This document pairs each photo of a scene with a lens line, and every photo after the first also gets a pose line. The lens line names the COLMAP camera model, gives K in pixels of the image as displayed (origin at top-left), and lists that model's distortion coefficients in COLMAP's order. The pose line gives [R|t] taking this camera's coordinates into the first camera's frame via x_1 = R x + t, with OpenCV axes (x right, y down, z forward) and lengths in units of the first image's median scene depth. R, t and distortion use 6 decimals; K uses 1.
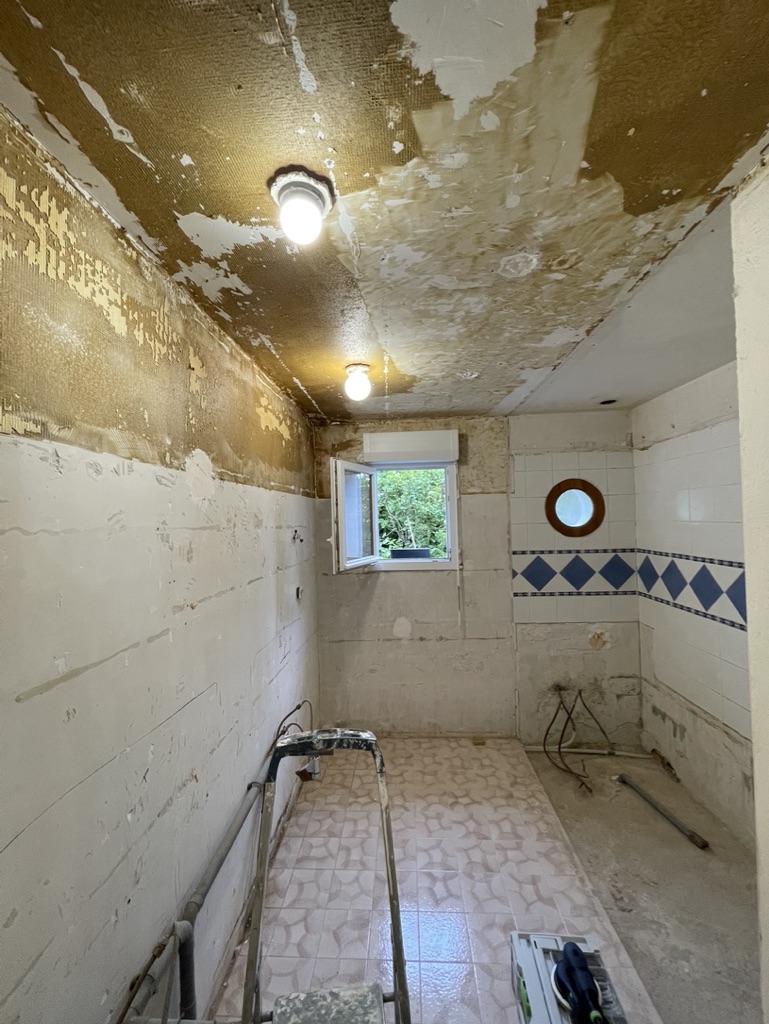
lens RADIAL K [[415.9, 0, 384.5], [0, 415.9, 512.0], [0, 0, 1]] dist [-0.000864, -0.000109]
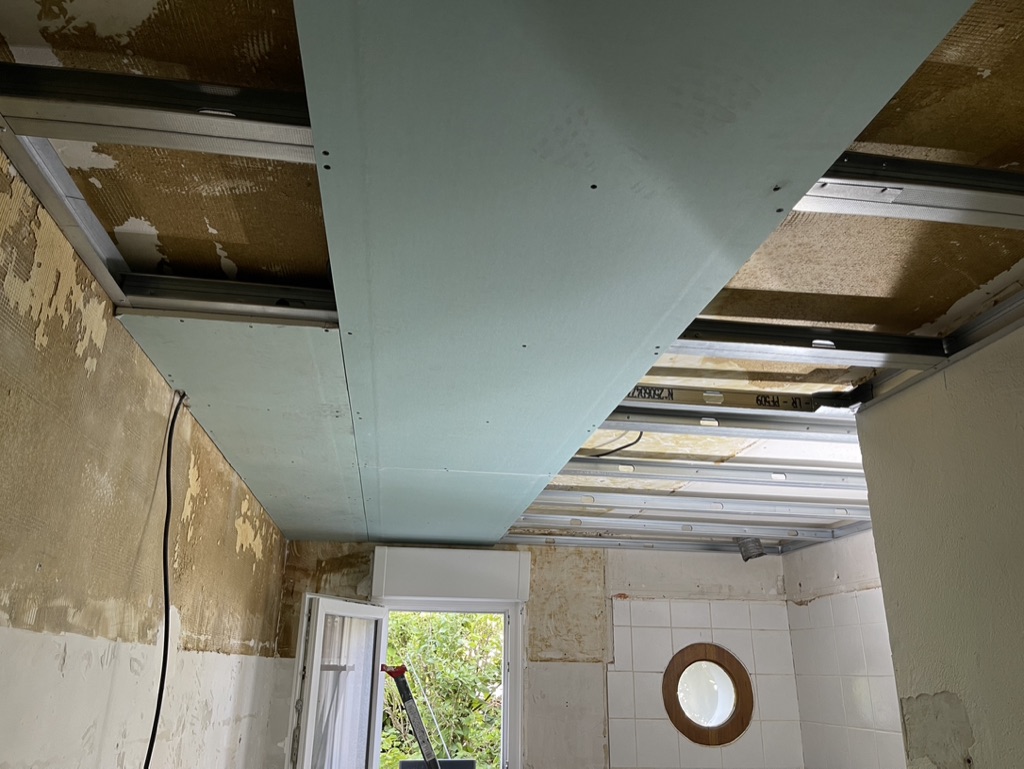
lens RADIAL K [[779.4, 0, 512.0], [0, 779.4, 384.5], [0, 0, 1]] dist [0.045384, -0.002489]
pose [[0.978218, 0.105164, 0.178968, -0.094141], [-0.040002, 0.941511, -0.334599, -0.043007], [-0.203688, 0.320152, 0.925210, -0.188603]]
